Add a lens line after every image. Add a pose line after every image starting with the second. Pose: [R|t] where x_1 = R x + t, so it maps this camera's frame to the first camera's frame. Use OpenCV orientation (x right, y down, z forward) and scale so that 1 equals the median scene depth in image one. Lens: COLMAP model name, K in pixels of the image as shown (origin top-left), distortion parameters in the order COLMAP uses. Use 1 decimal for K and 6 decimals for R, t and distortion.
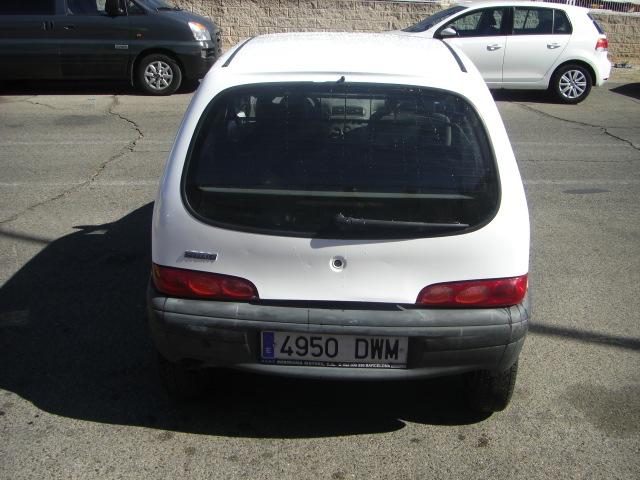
lens RADIAL K [[718.0, 0, 320.0], [0, 718.0, 240.0], [0, 0, 1]] dist [-0.197248, 0.215646]
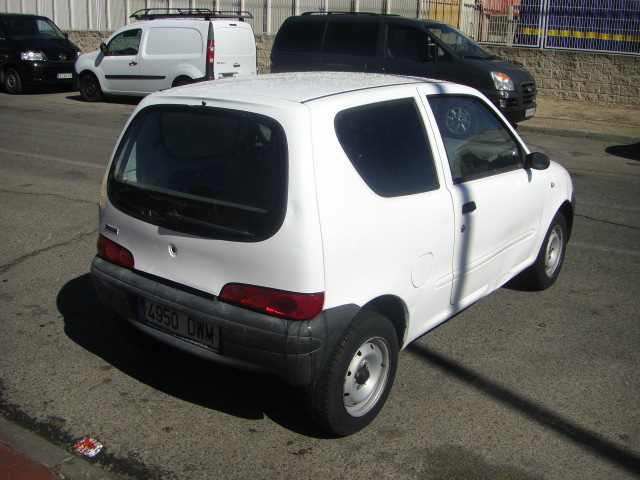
lens RADIAL K [[718.0, 0, 320.0], [0, 718.0, 240.0], [0, 0, 1]] dist [-0.197248, 0.215646]
pose [[0.813385, 0.155935, -0.560437, 0.875932], [-0.195960, 0.980544, -0.011579, -0.018875], [0.547727, 0.119241, 0.828116, 0.113021]]
